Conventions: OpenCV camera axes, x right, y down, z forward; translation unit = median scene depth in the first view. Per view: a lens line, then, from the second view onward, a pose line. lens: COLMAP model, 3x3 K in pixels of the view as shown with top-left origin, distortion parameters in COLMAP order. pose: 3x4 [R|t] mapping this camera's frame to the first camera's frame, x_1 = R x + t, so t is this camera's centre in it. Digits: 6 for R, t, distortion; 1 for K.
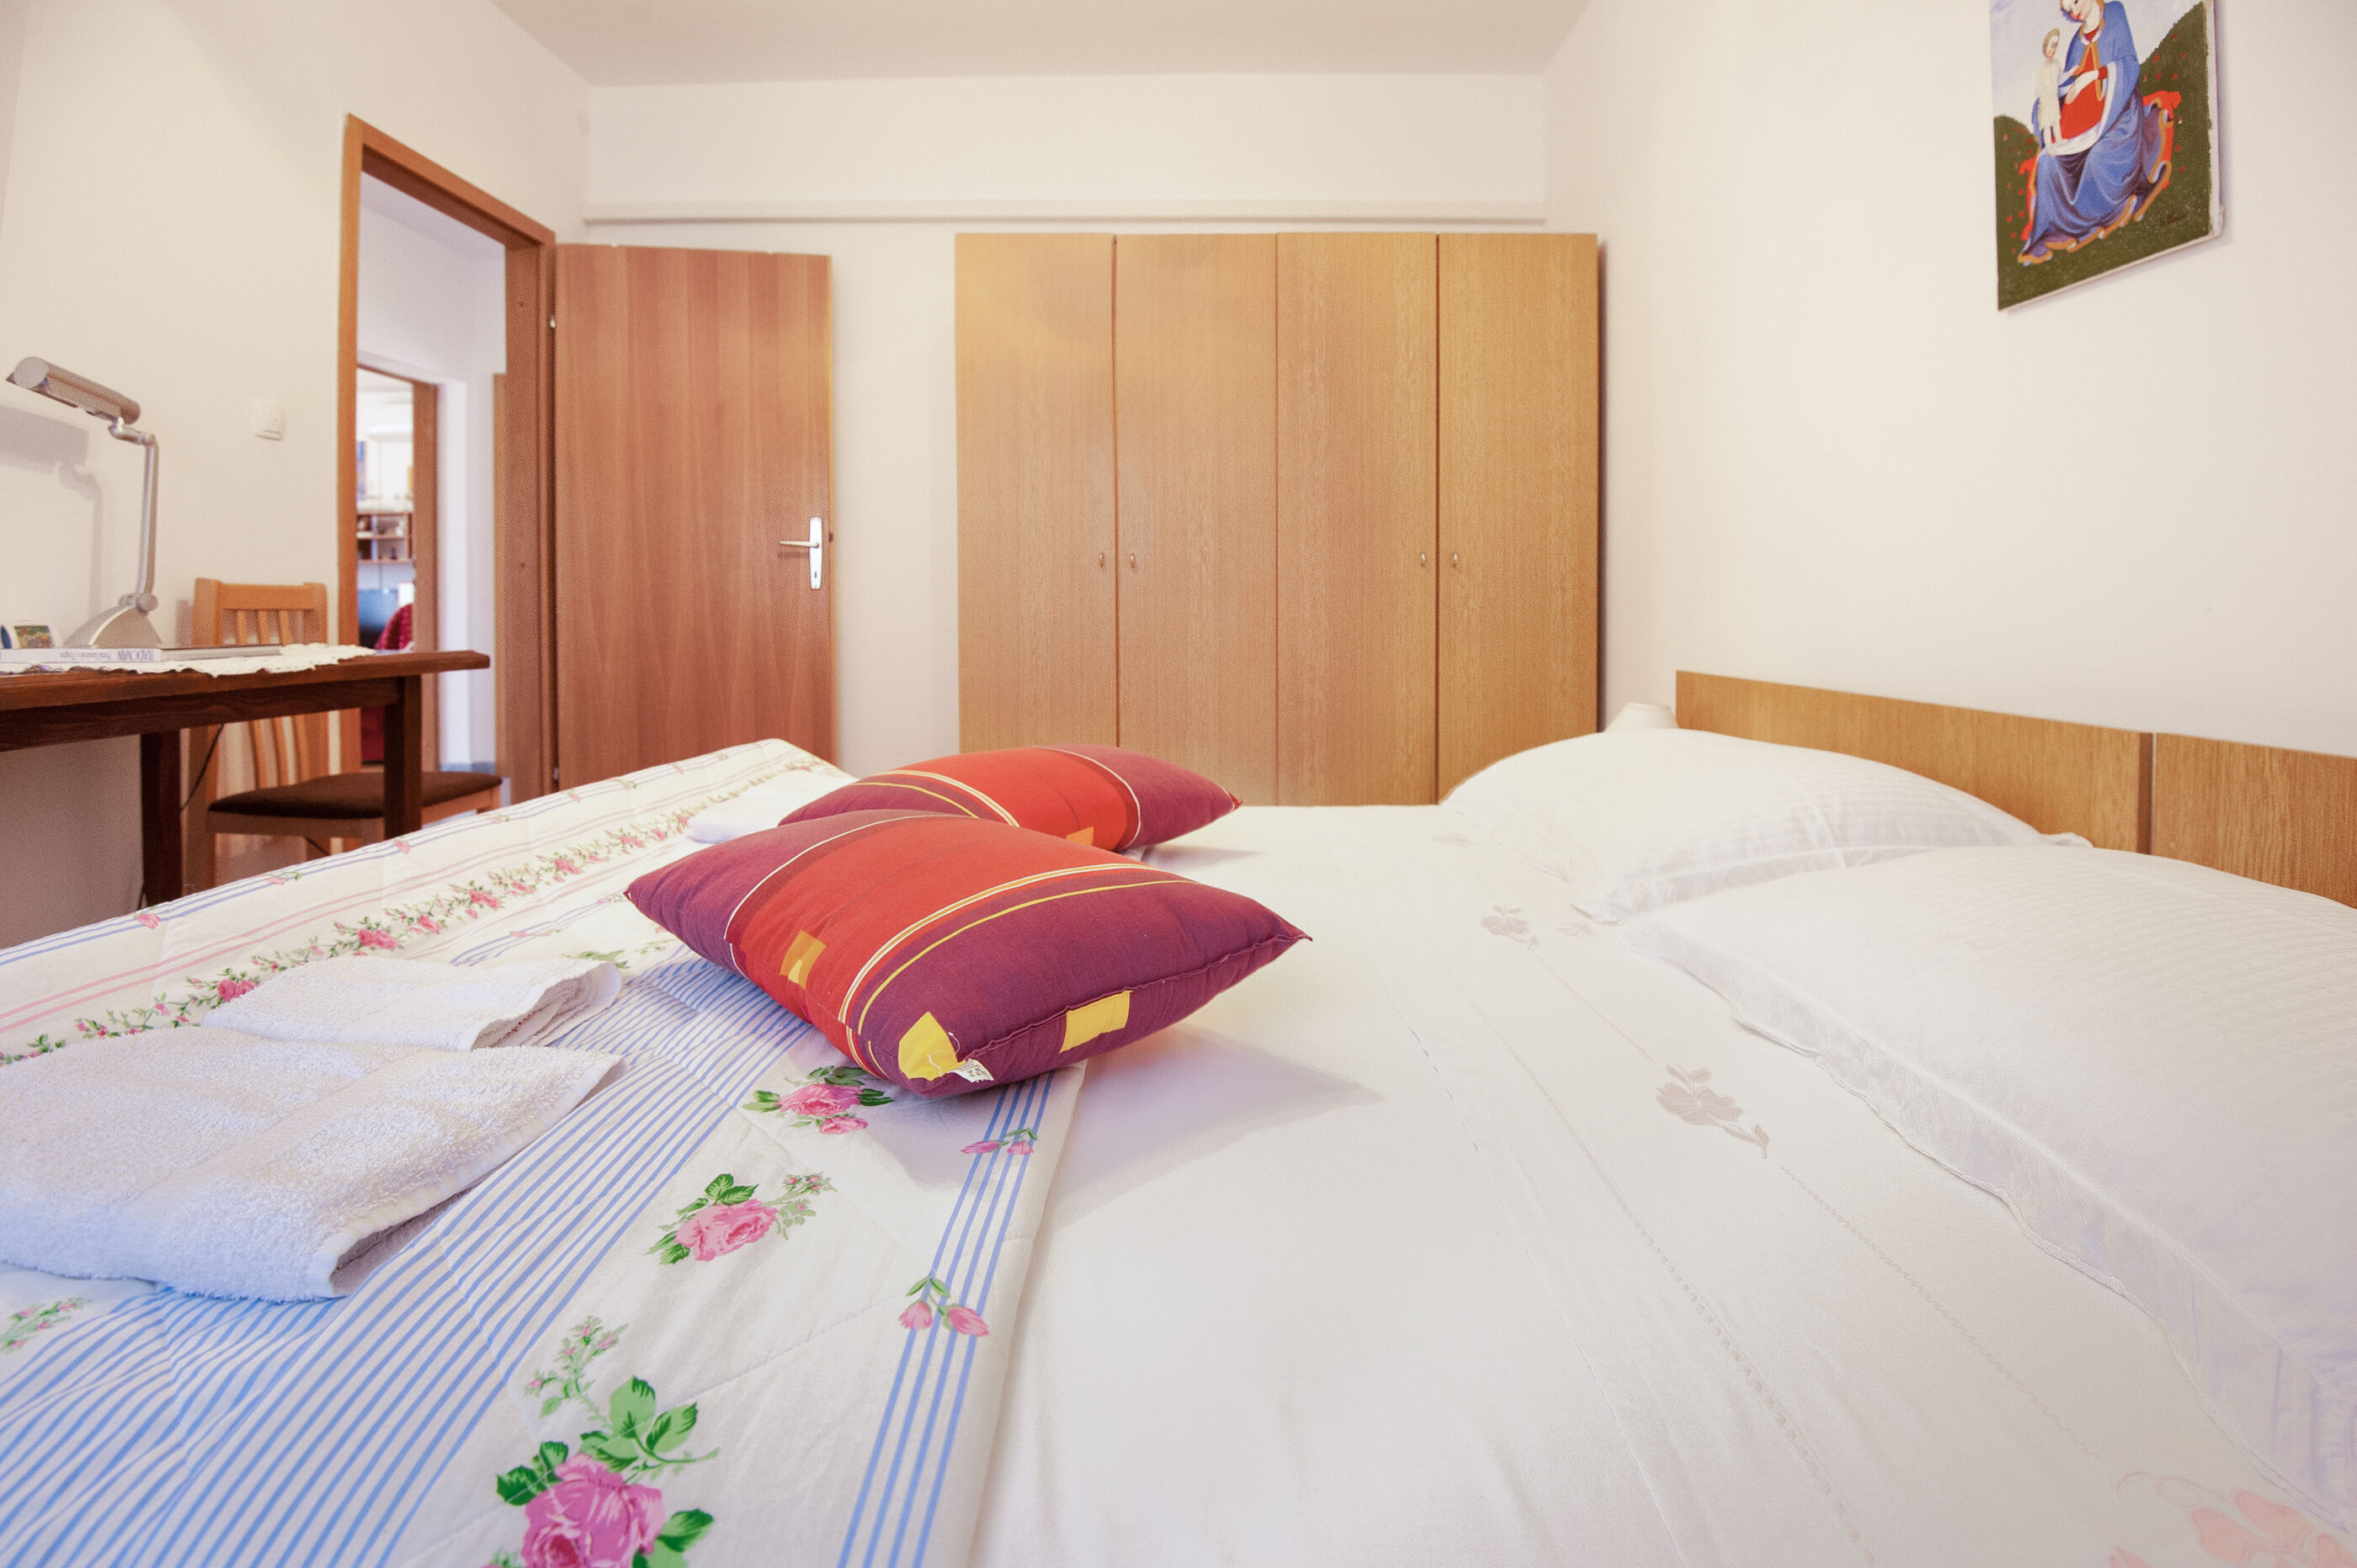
lens RADIAL K [[1138.9, 0, 1192.4], [0, 1138.9, 665.0], [0, 0, 1]] dist [-0.016932, -0.008665]
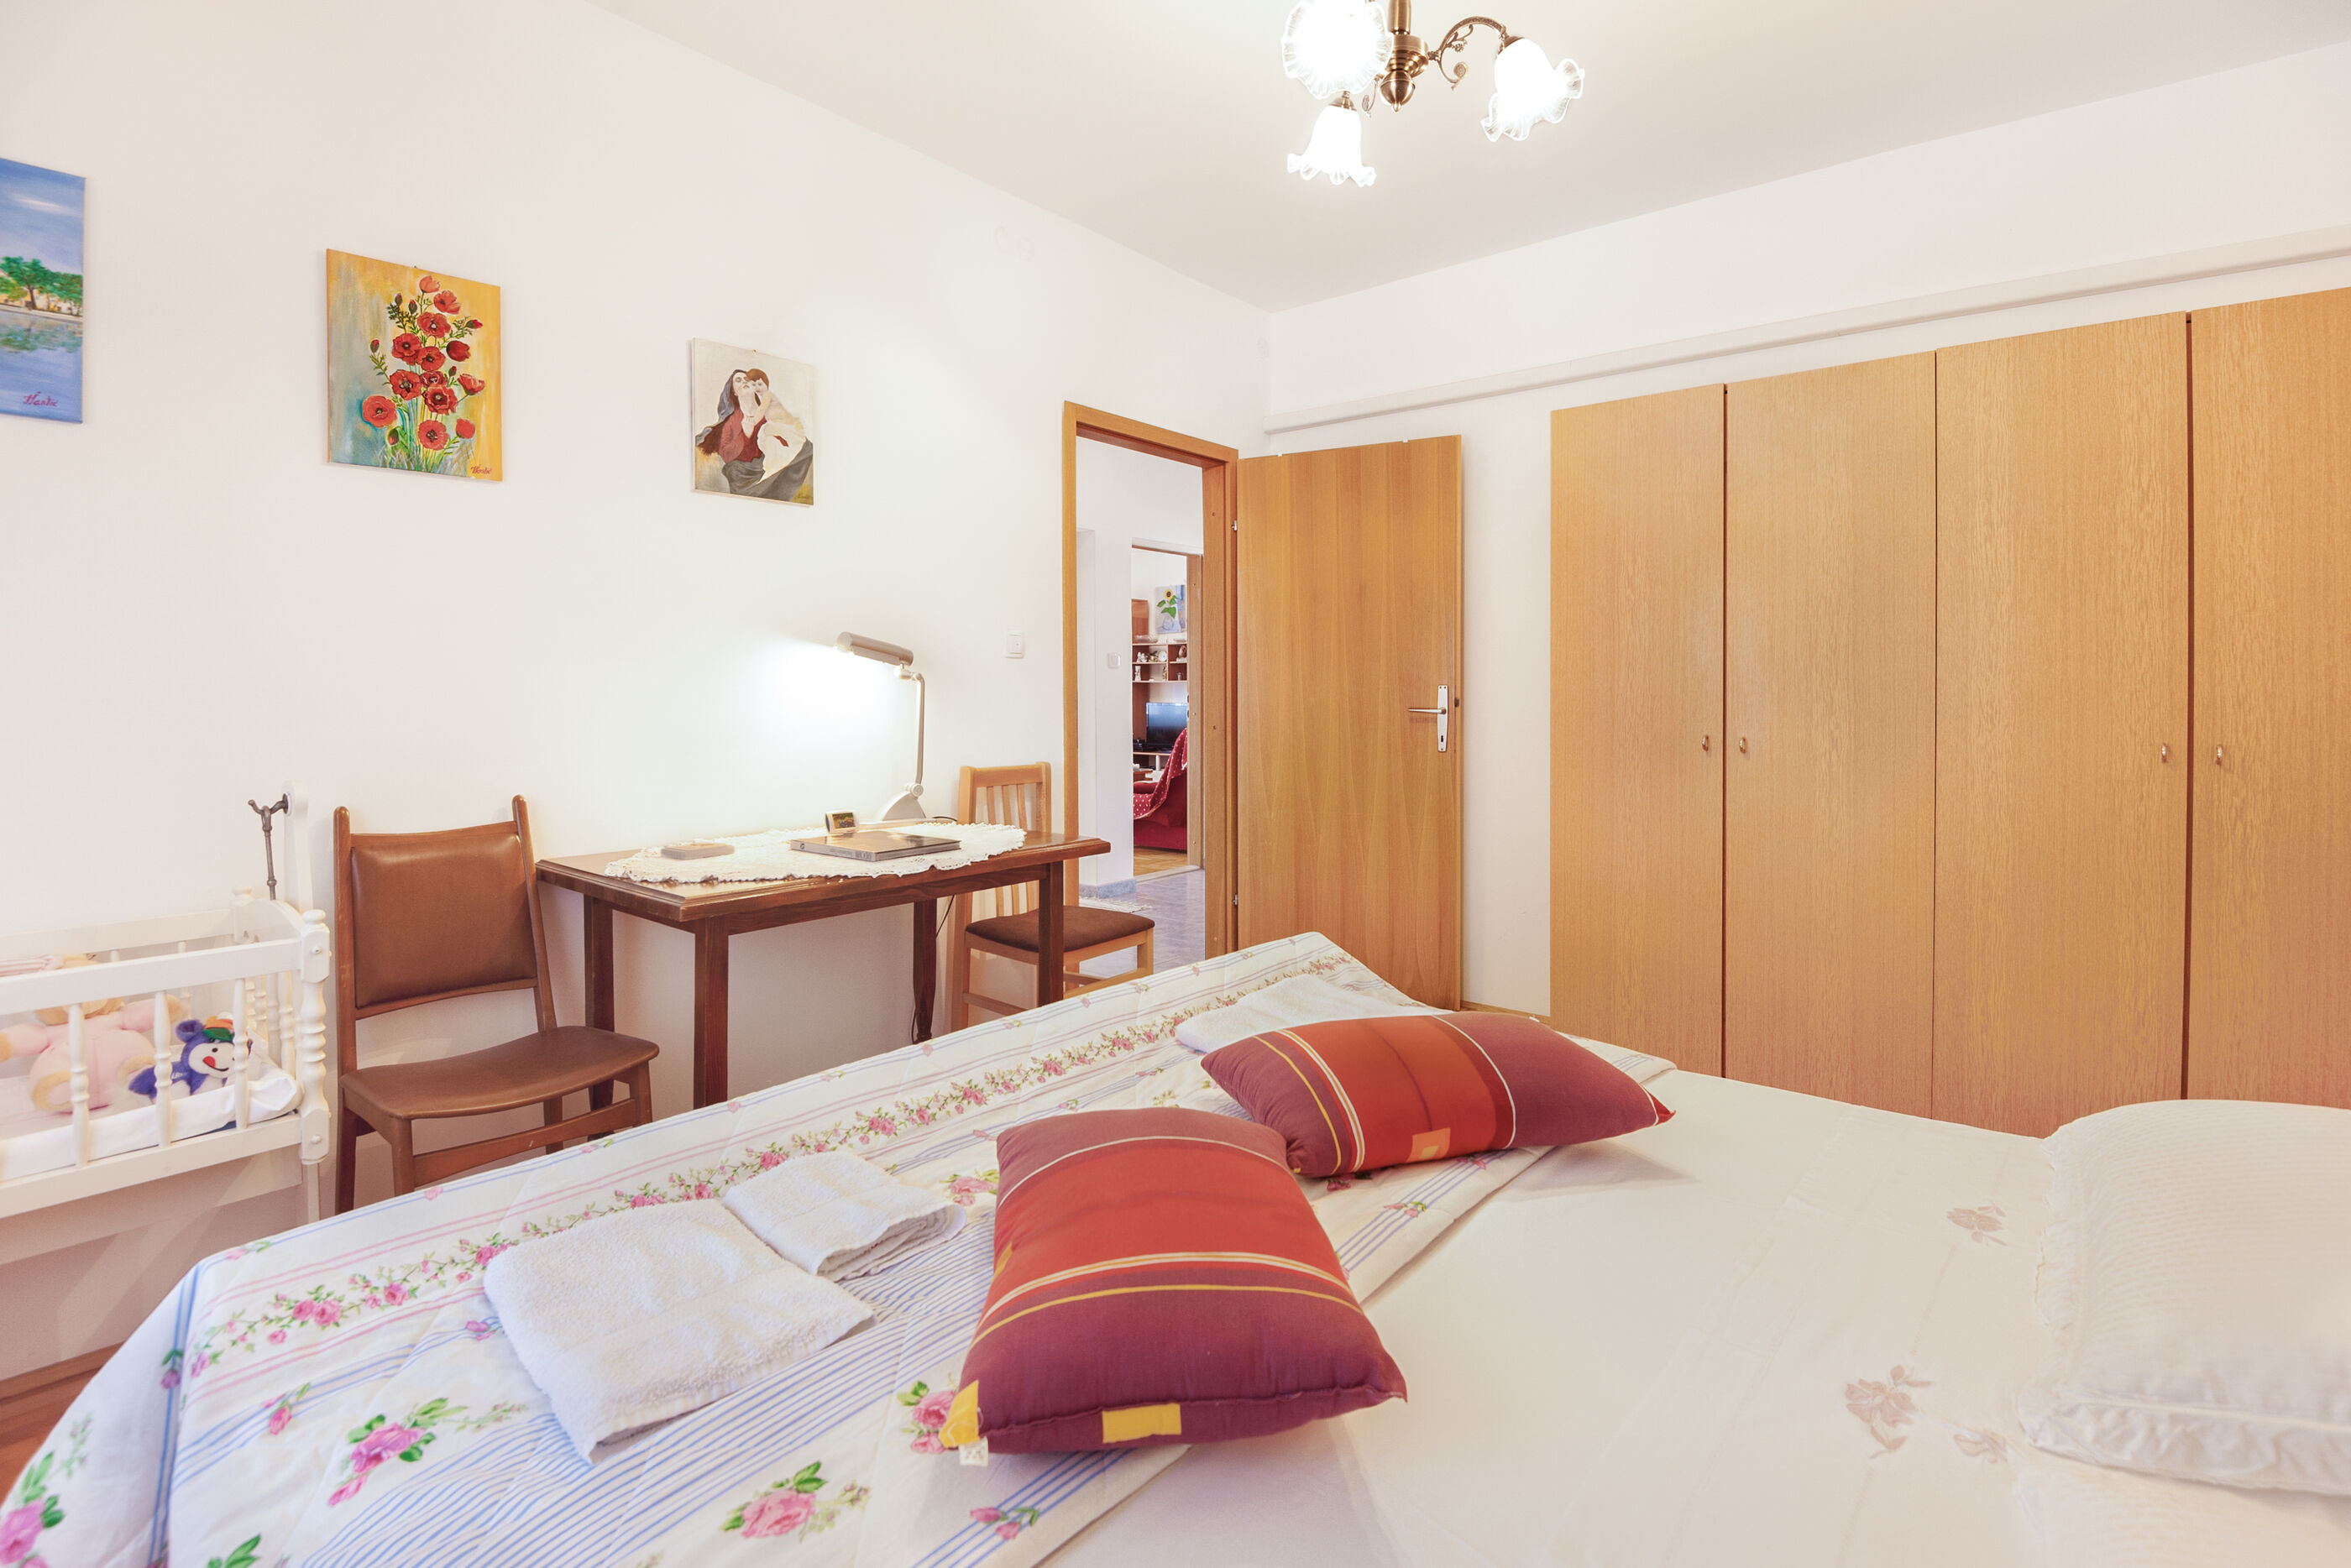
lens RADIAL K [[1135.9, 0, 1183.8], [0, 1135.9, 744.8], [0, 0, 1]] dist [-0.016932, -0.008665]
pose [[0.787815, 0.020901, -0.615557, 0.328549], [-0.025359, 0.999677, 0.001488, -0.186500], [0.615390, 0.014437, 0.788091, 0.089966]]
